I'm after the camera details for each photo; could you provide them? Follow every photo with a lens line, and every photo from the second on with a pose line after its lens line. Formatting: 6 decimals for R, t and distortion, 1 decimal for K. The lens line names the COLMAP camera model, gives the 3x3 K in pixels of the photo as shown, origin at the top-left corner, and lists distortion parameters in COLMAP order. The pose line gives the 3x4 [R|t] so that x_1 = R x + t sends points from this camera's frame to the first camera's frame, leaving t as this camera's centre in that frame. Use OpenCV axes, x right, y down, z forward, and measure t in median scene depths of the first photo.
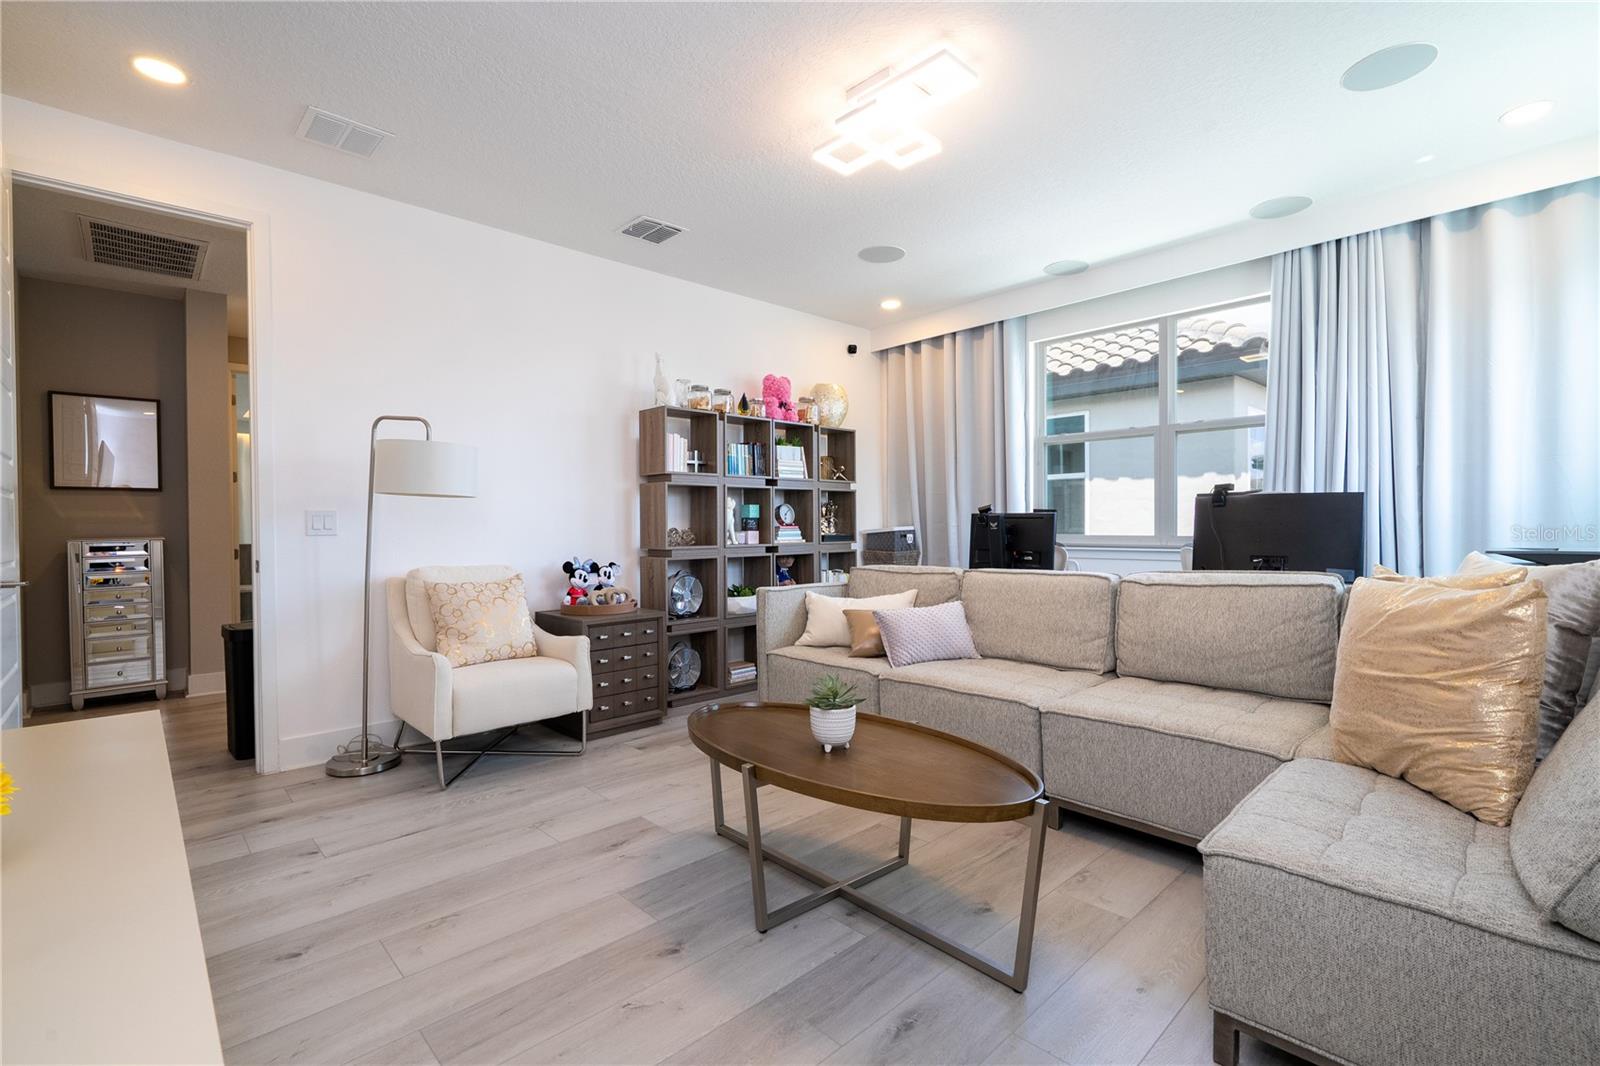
lens RADIAL K [[721.5, 0, 816.3], [0, 721.5, 536.8], [0, 0, 1]] dist [-0.004922, 0.002566]
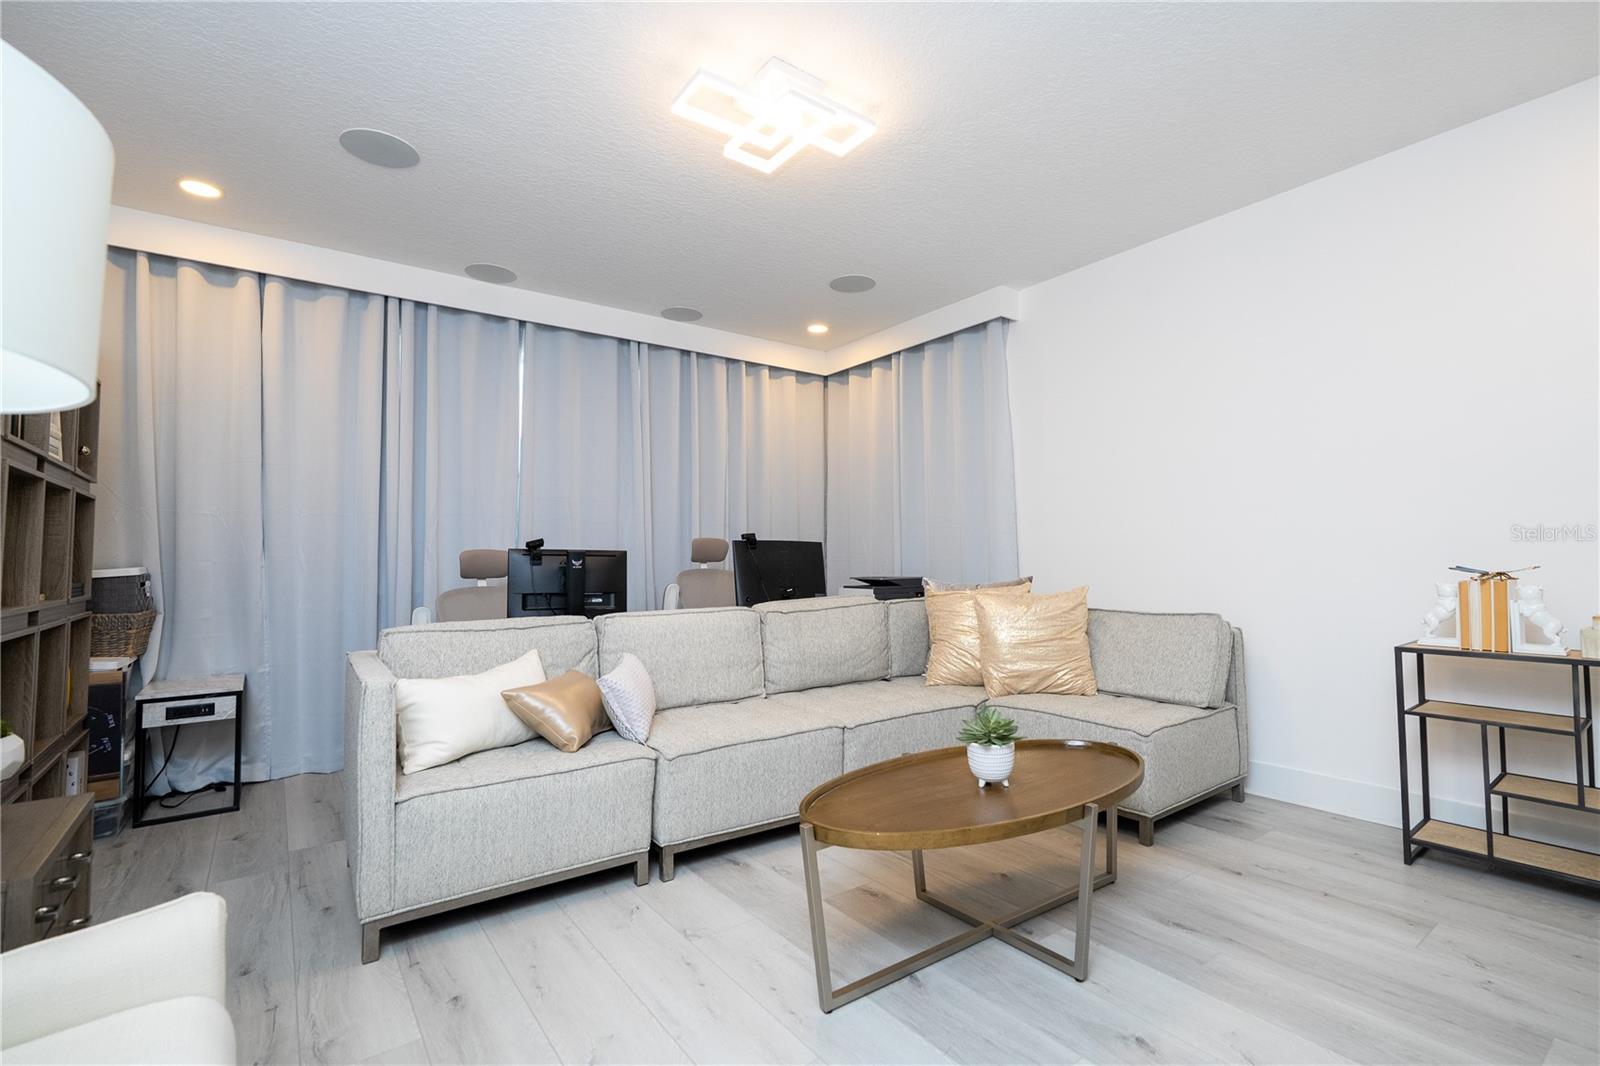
lens RADIAL K [[721.5, 0, 808.4], [0, 721.5, 530.5], [0, 0, 1]] dist [-0.004922, 0.002566]
pose [[0.131545, 0.051816, 0.989955, -0.817162], [0.020016, 0.998291, -0.054912, -0.004041], [-0.991108, 0.027038, 0.130283, 0.901726]]
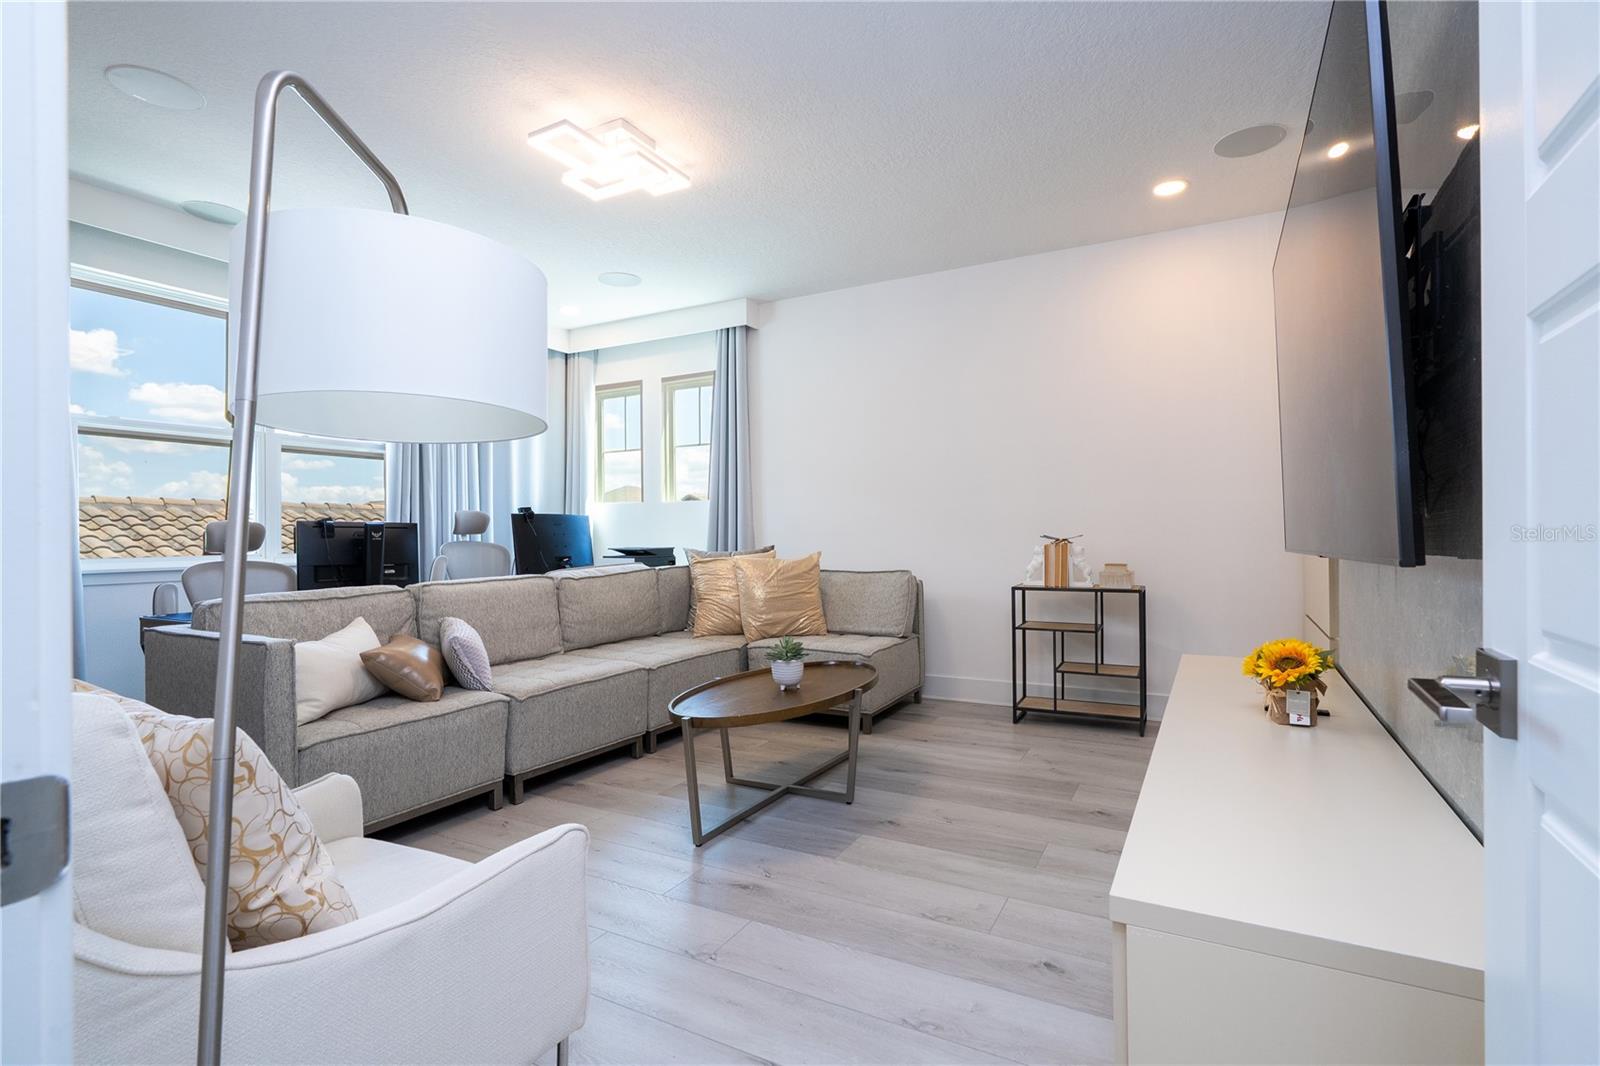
lens RADIAL K [[757.0, 0, 812.5], [0, 757.0, 529.1], [0, 0, 1]] dist [-0.001984, -0.000182]
pose [[-0.306444, 0.016966, 0.951737, -1.139222], [0.026099, 0.999615, -0.009416, -0.001919], [-0.951531, 0.021954, -0.306769, 1.137832]]
